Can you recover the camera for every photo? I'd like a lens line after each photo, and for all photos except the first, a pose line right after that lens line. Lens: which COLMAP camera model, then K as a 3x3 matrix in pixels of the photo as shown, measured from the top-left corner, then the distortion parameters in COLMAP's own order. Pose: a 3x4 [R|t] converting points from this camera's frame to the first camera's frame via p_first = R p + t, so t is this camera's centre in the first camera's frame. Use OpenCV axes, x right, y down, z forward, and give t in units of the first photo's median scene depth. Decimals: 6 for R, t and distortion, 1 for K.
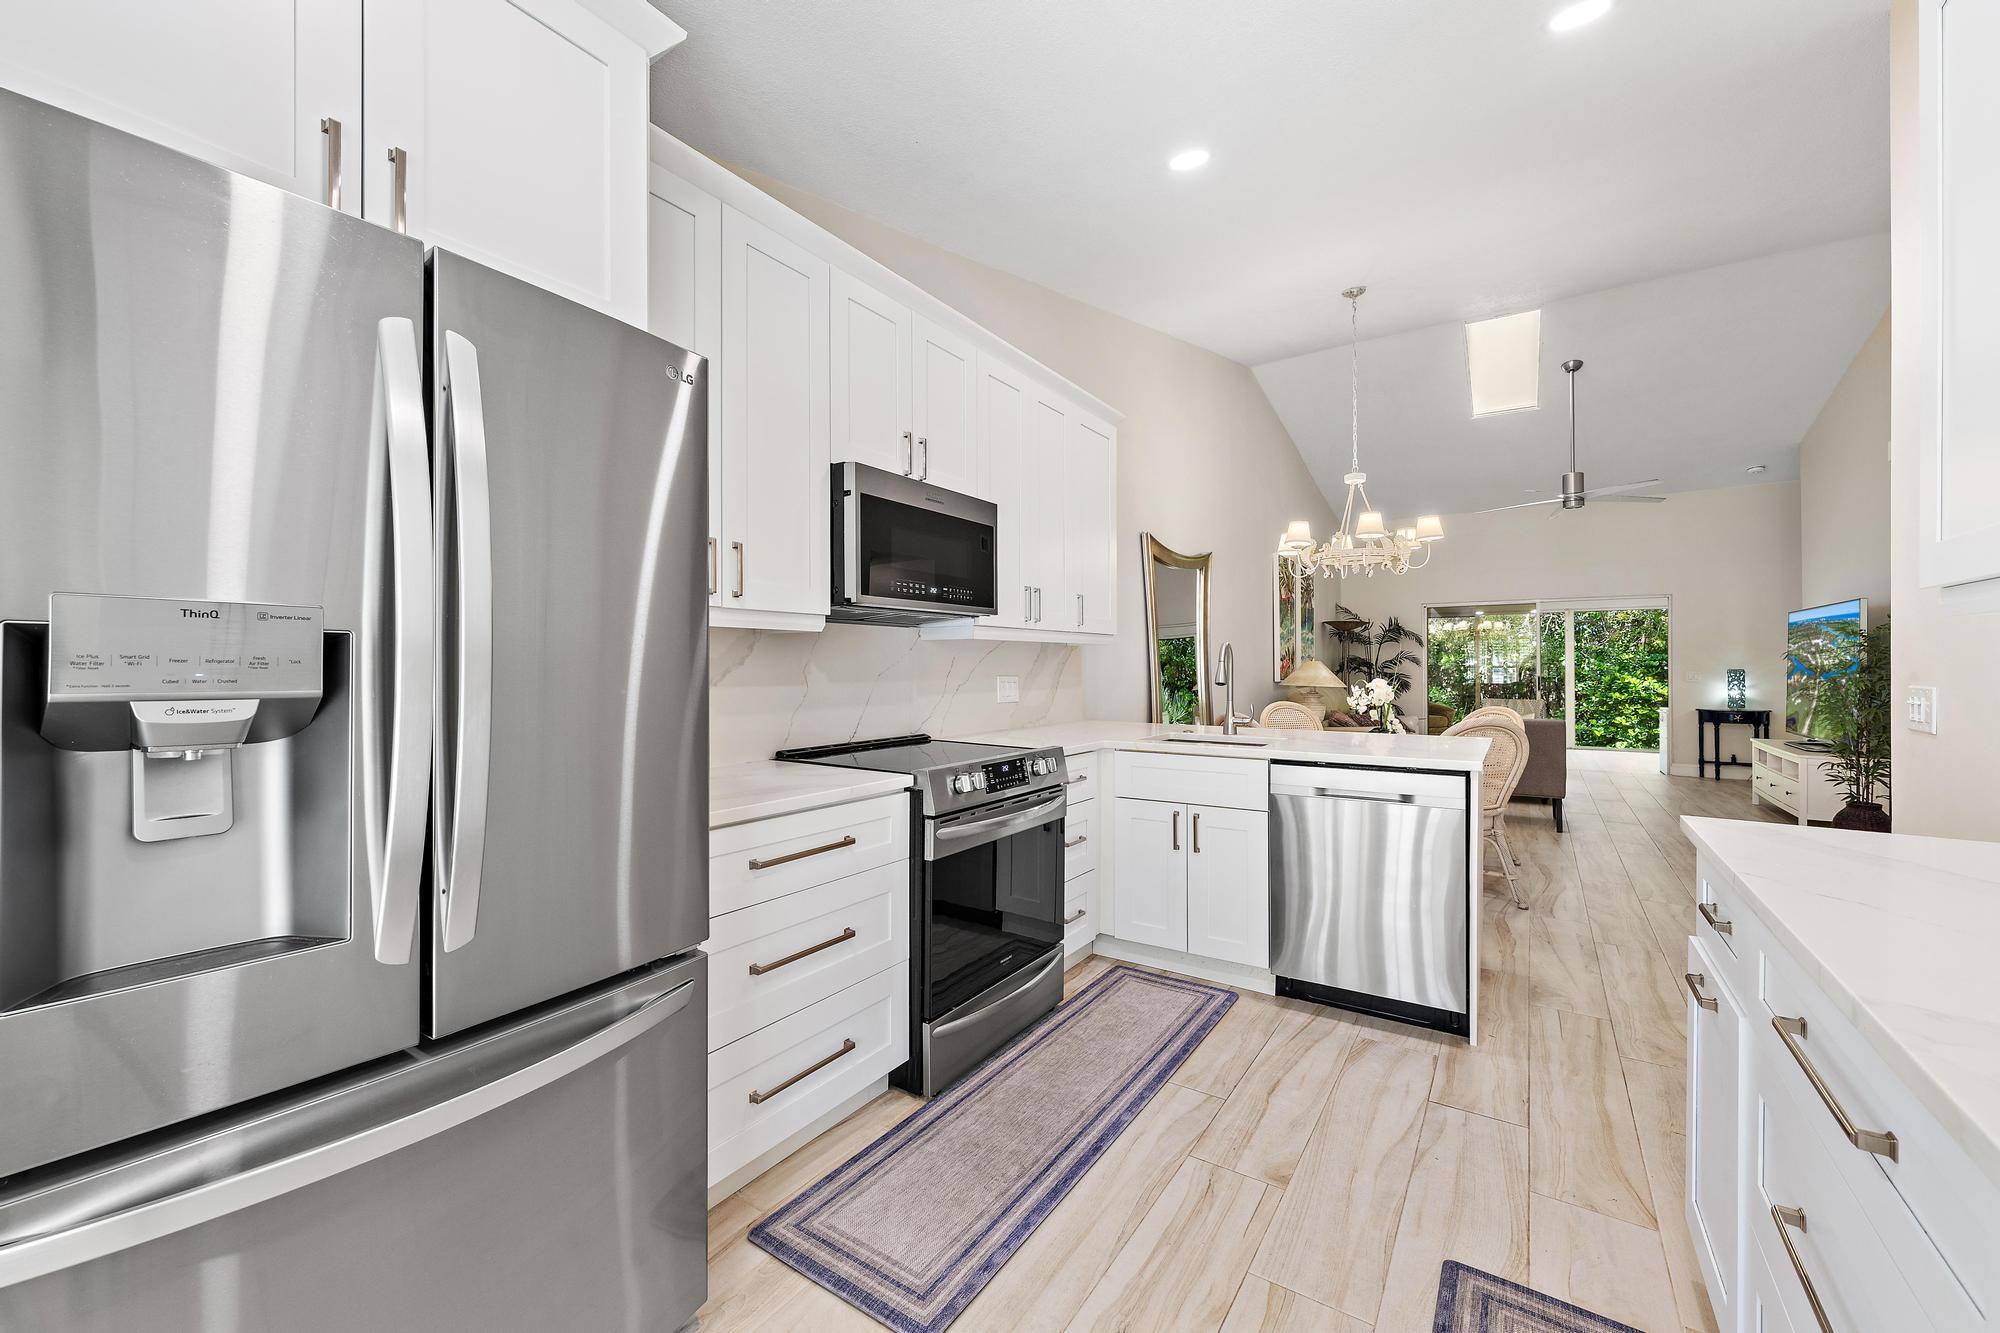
lens RADIAL K [[777.3, 0, 1012.2], [0, 777.3, 668.1], [0, 0, 1]] dist [-0.003008, 0.001329]
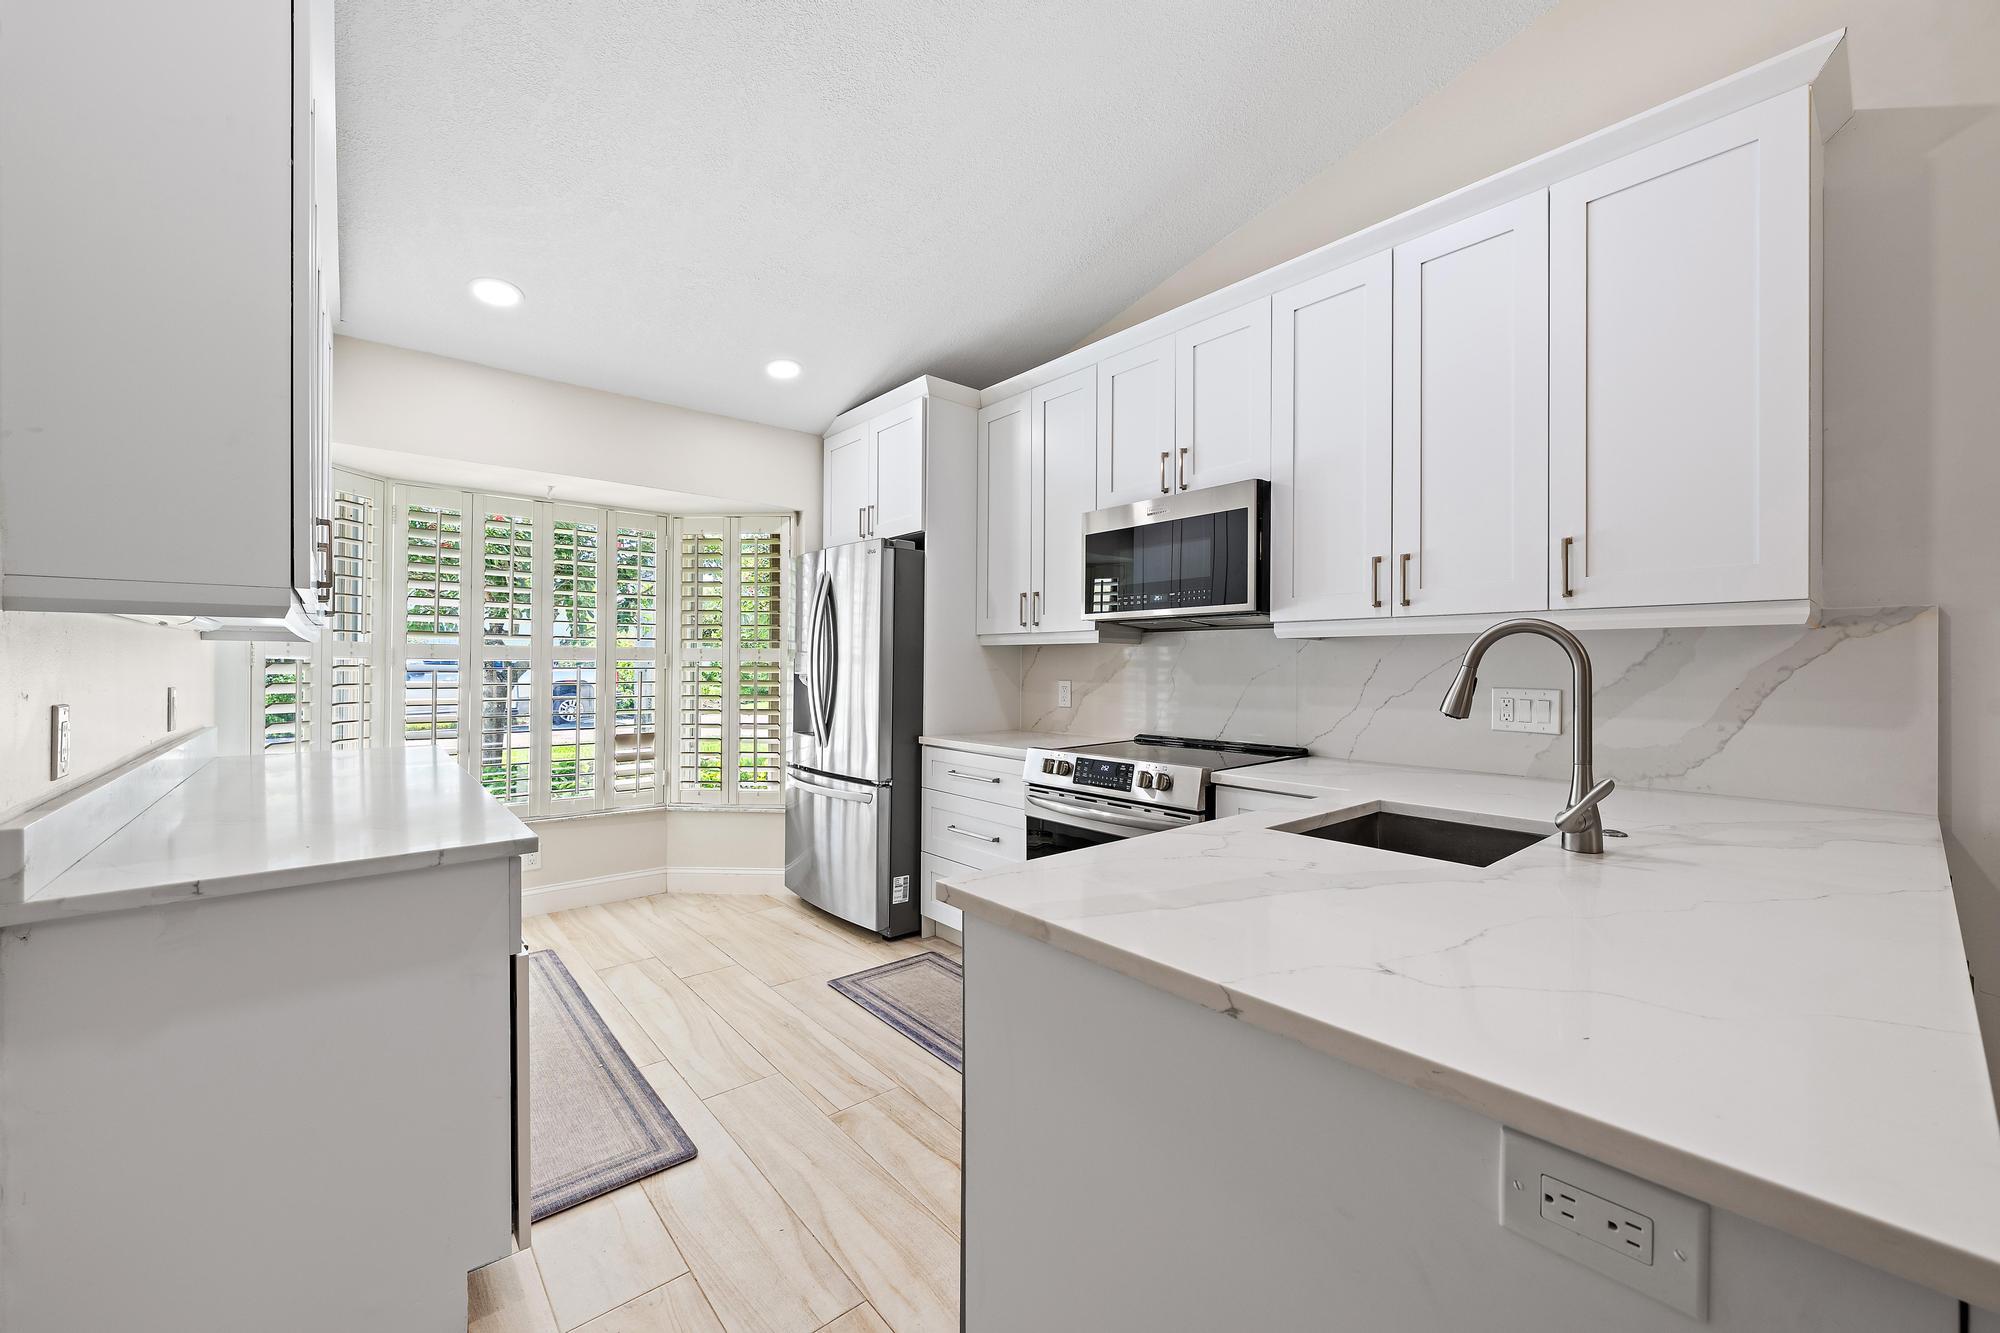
lens RADIAL K [[777.3, 0, 1008.1], [0, 777.3, 673.0], [0, 0, 1]] dist [-0.003008, 0.001329]
pose [[-0.264634, 0.007332, -0.964321, 0.313364], [-0.007870, 0.999921, 0.009762, -0.002419], [0.964317, 0.010173, -0.264555, 0.349132]]
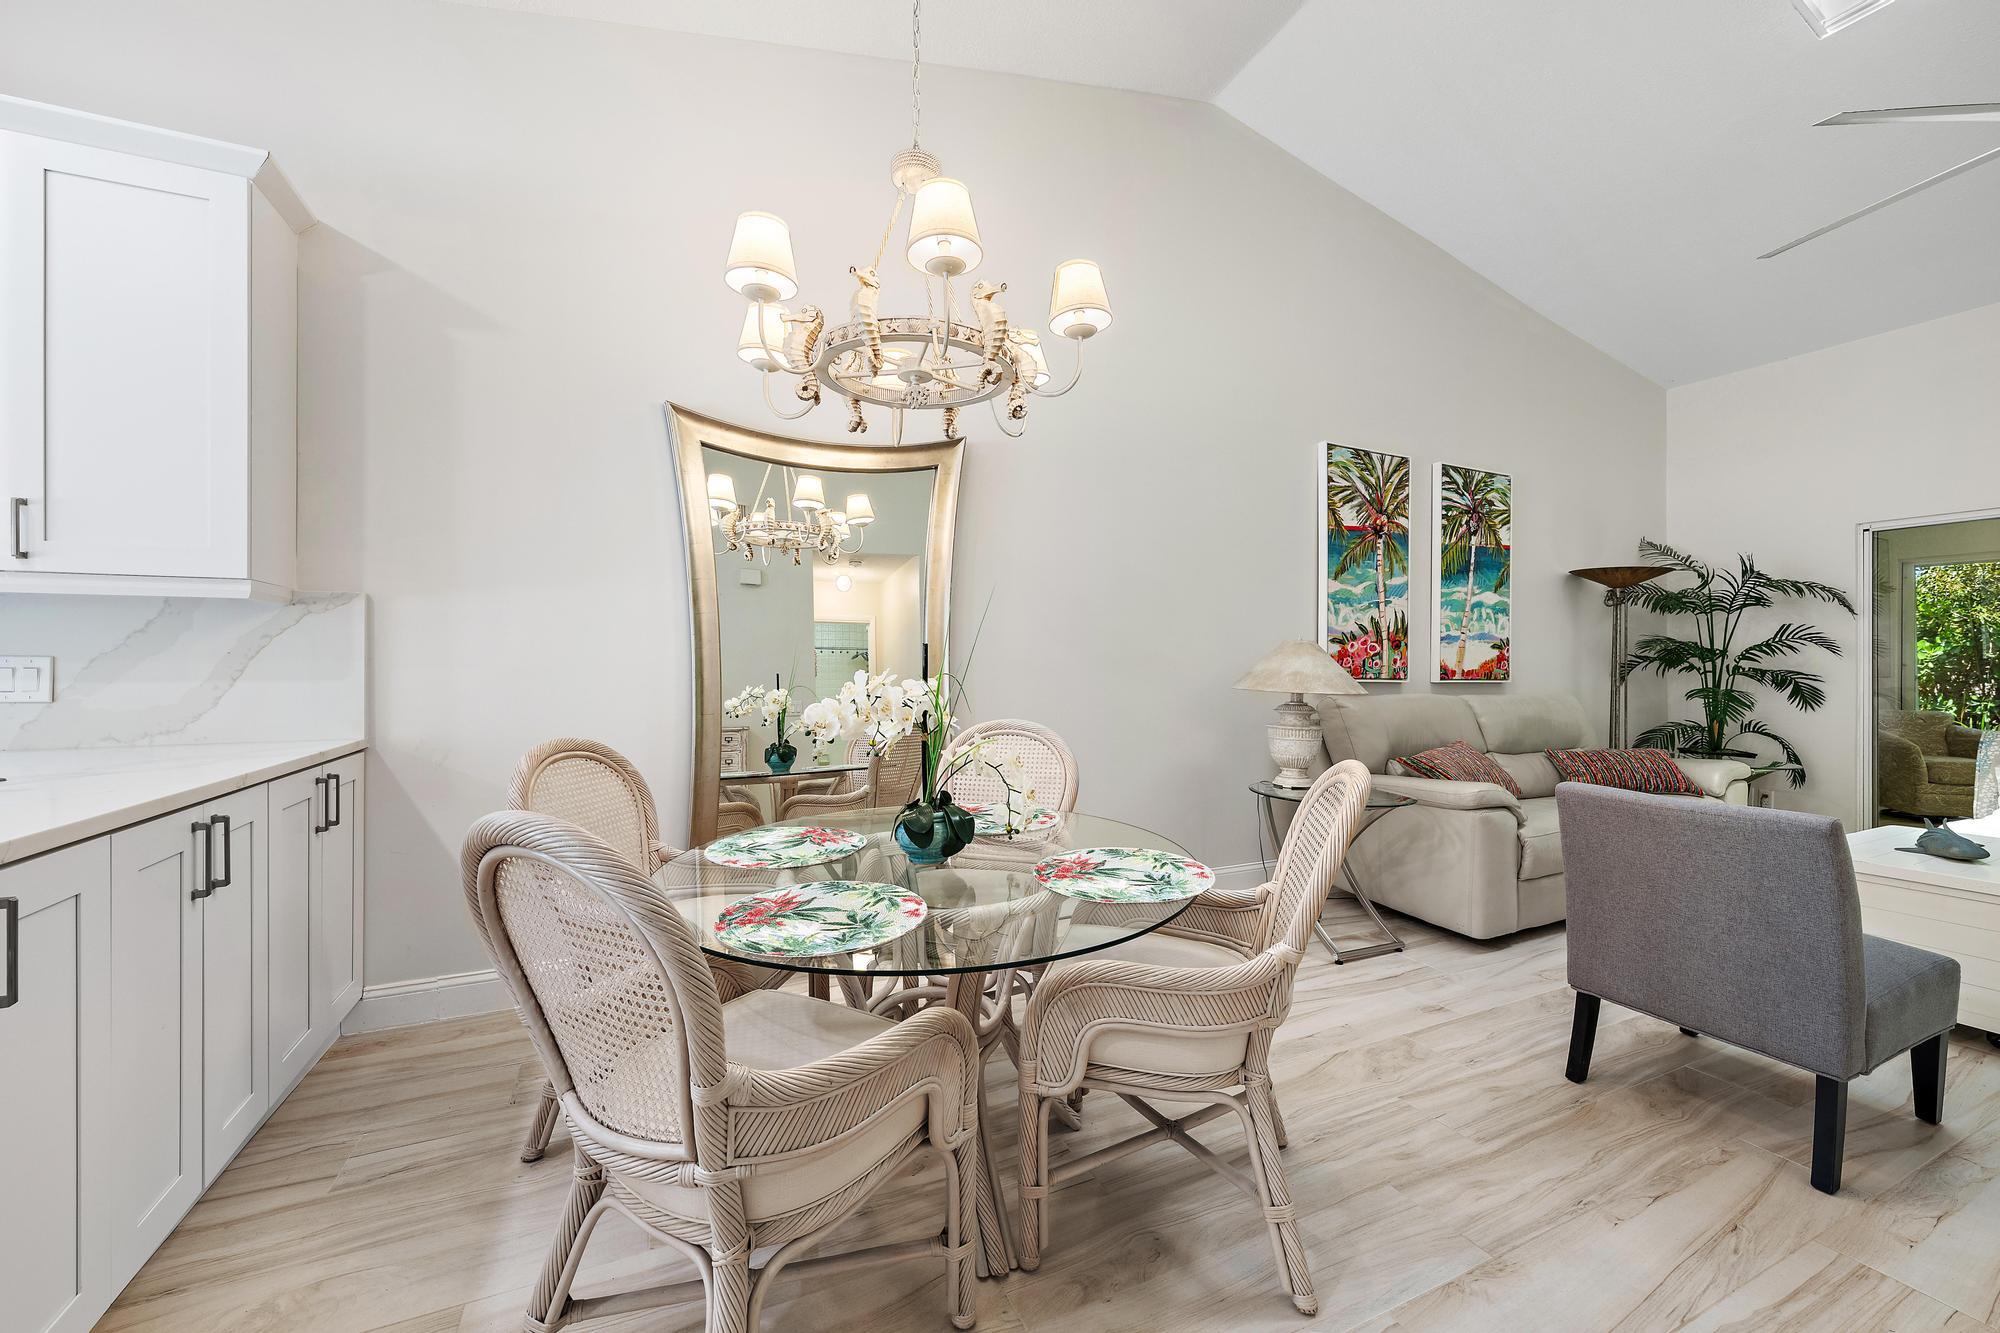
lens RADIAL K [[777.3, 0, 1035.5], [0, 777.3, 660.7], [0, 0, 1]] dist [-0.003008, 0.001329]
pose [[0.855472, 0.000310, -0.517849, 0.422397], [-0.003975, 0.999974, -0.005969, 0.006316], [0.517834, 0.007164, 0.855451, 0.410787]]
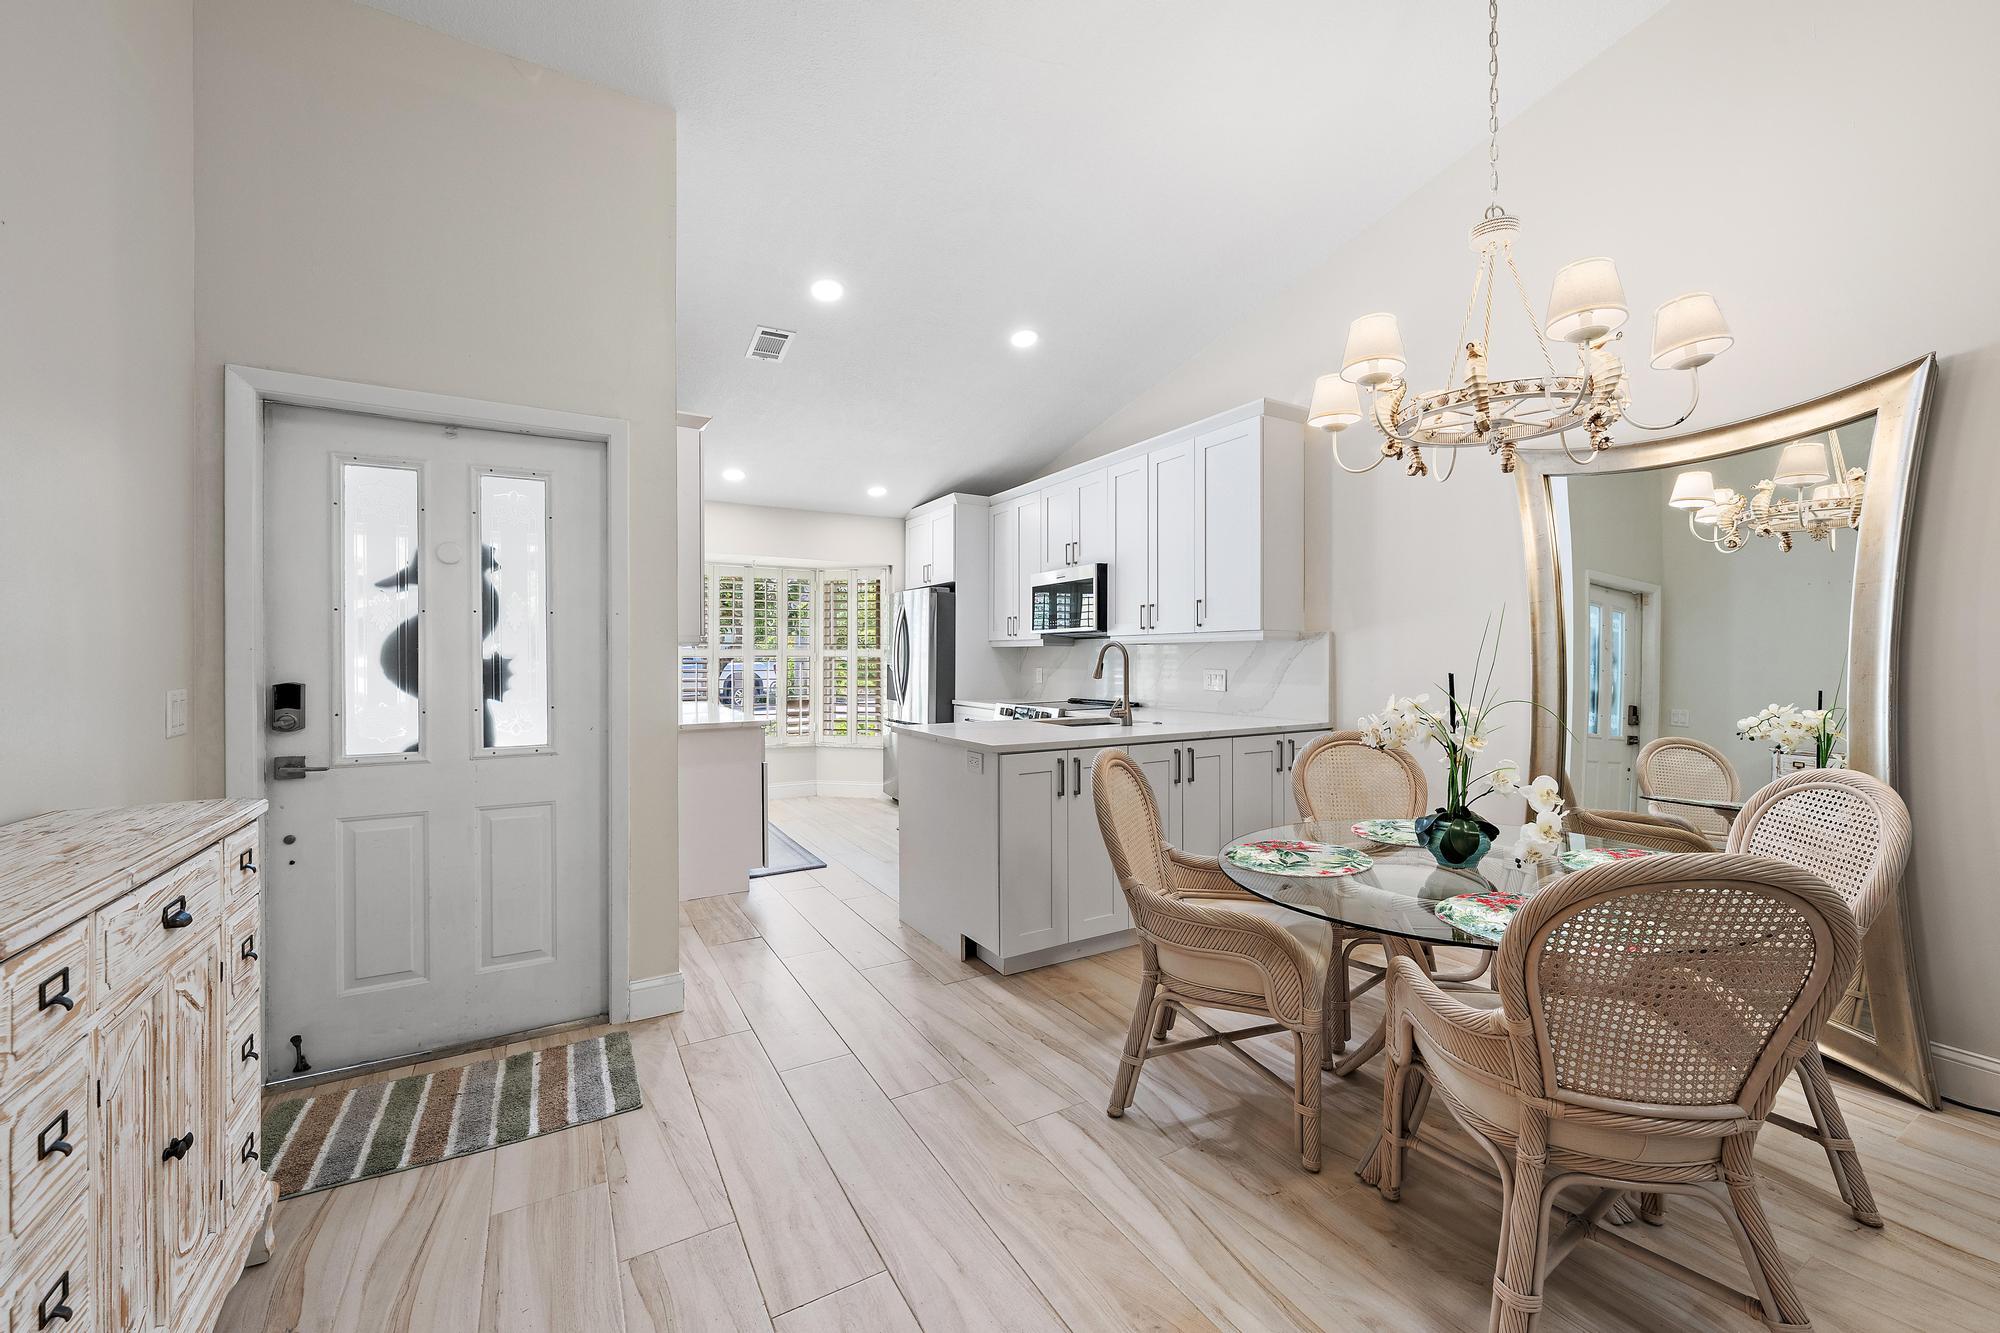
lens RADIAL K [[777.3, 0, 1009.8], [0, 777.3, 665.3], [0, 0, 1]] dist [-0.003008, 0.001329]
pose [[-0.427388, 0.009260, -0.904021, 0.563781], [-0.001495, 0.999939, 0.010949, -0.004283], [0.904067, 0.006031, -0.427348, 0.557344]]
